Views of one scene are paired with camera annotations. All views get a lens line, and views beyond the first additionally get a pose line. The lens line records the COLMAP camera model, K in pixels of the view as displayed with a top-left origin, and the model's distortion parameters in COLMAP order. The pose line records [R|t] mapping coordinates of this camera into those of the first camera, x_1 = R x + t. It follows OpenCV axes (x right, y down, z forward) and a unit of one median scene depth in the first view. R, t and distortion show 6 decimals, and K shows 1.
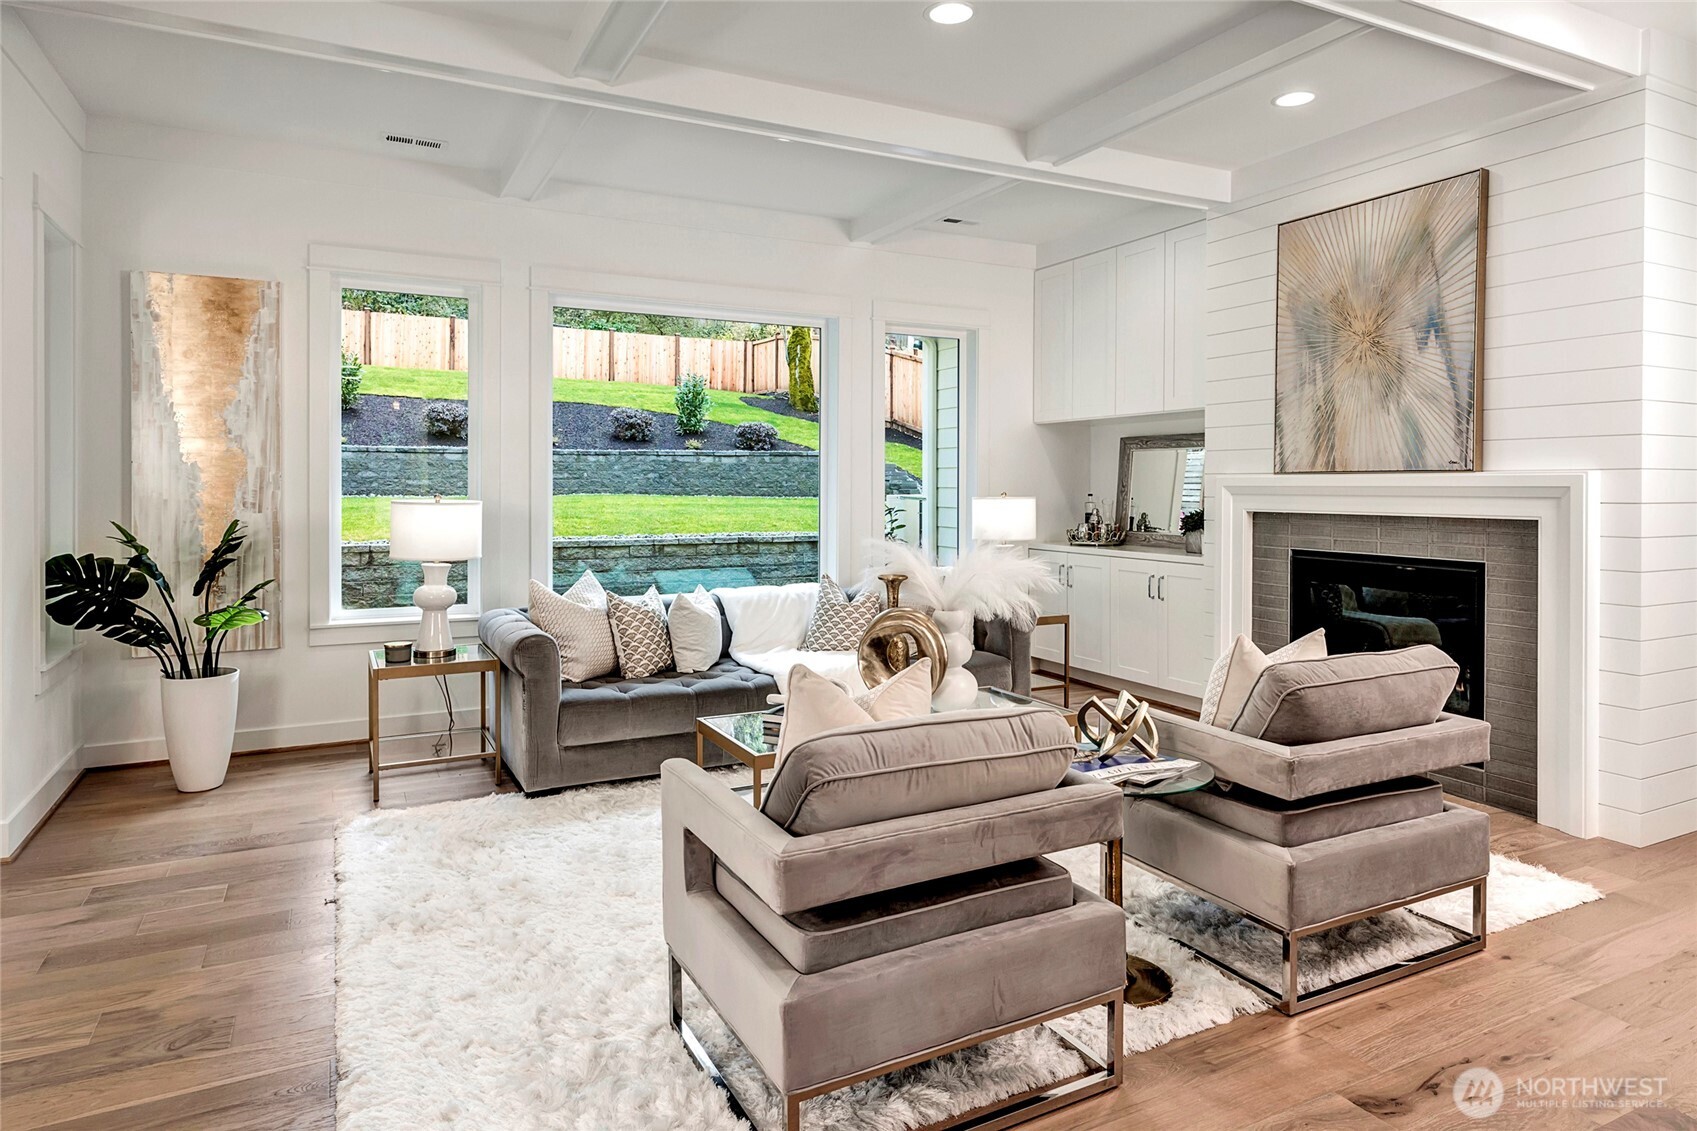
lens RADIAL K [[1018.0, 0, 850.2], [0, 1018.0, 630.1], [0, 0, 1]] dist [0.000351, 0.000495]
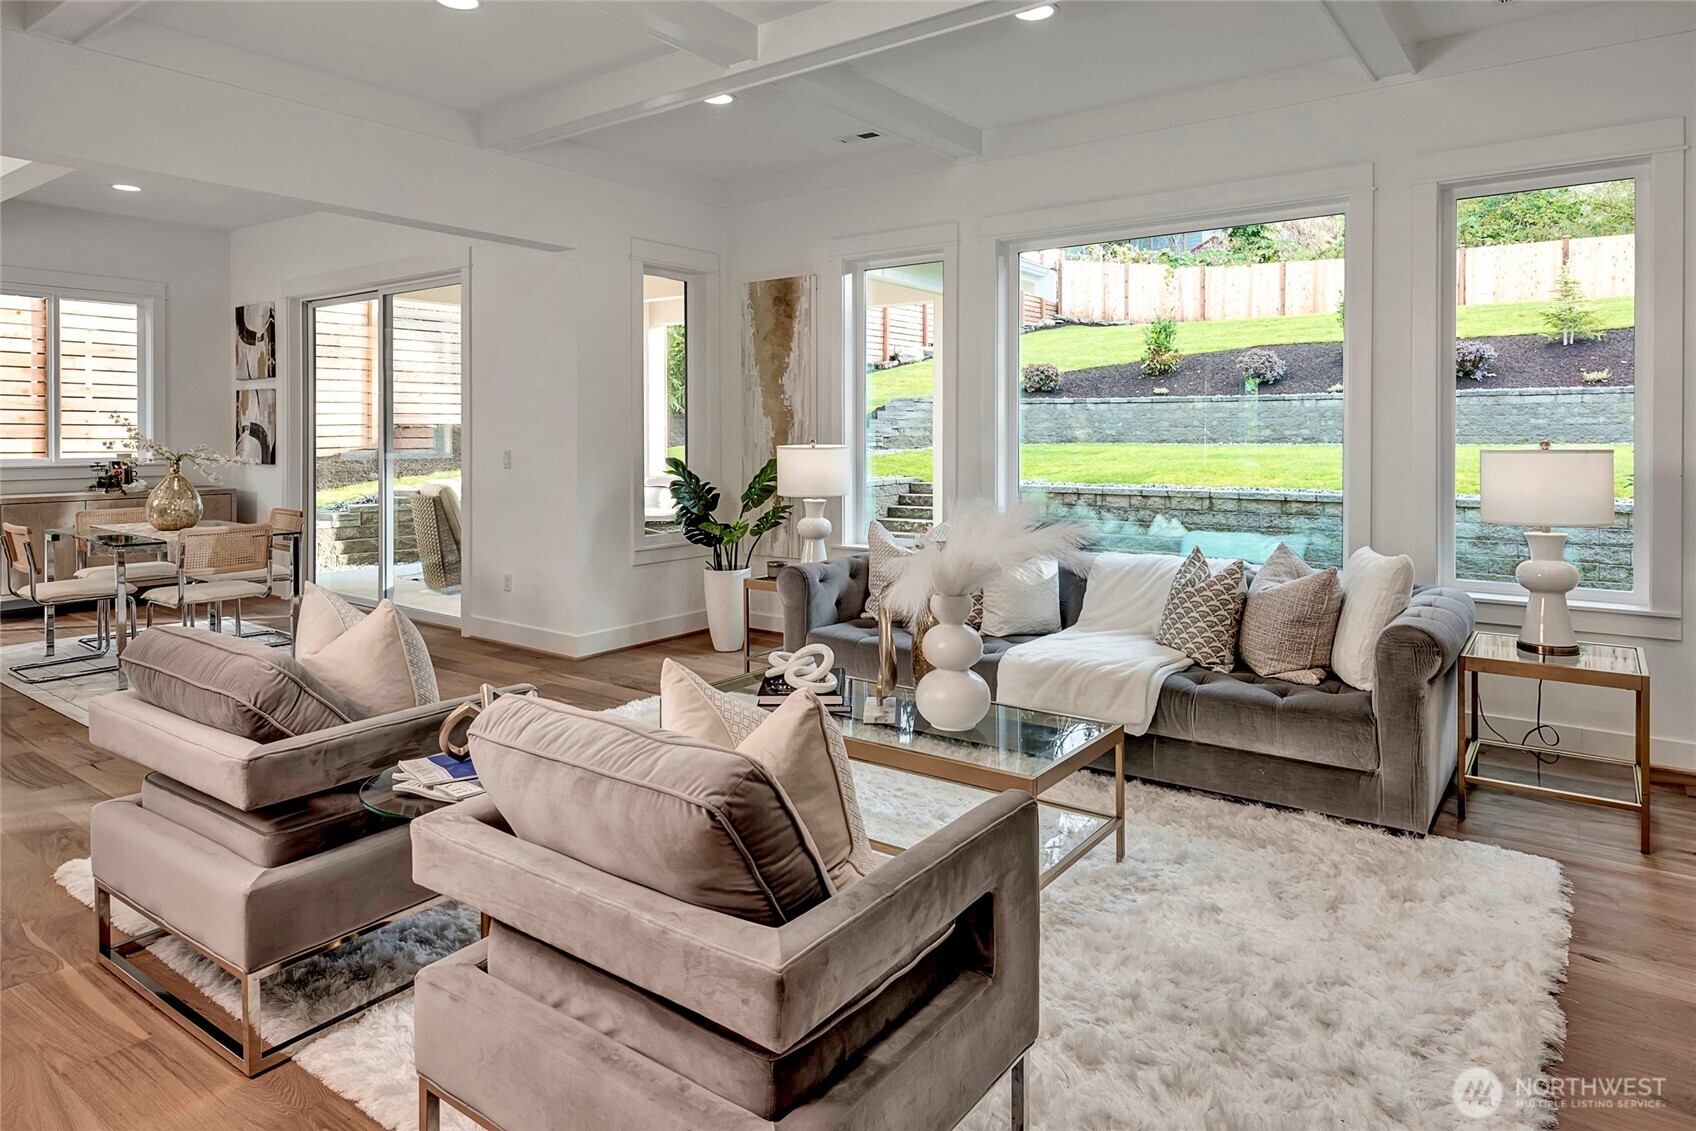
lens RADIAL K [[995.4, 0, 848.0], [0, 995.4, 565.5], [0, 0, 1]] dist [0.002244, 0.000635]
pose [[0.452274, 0.114744, -0.884467, 0.566594], [-0.123172, 0.990223, 0.065479, -0.063586], [0.883333, 0.079327, 0.461985, 0.461265]]
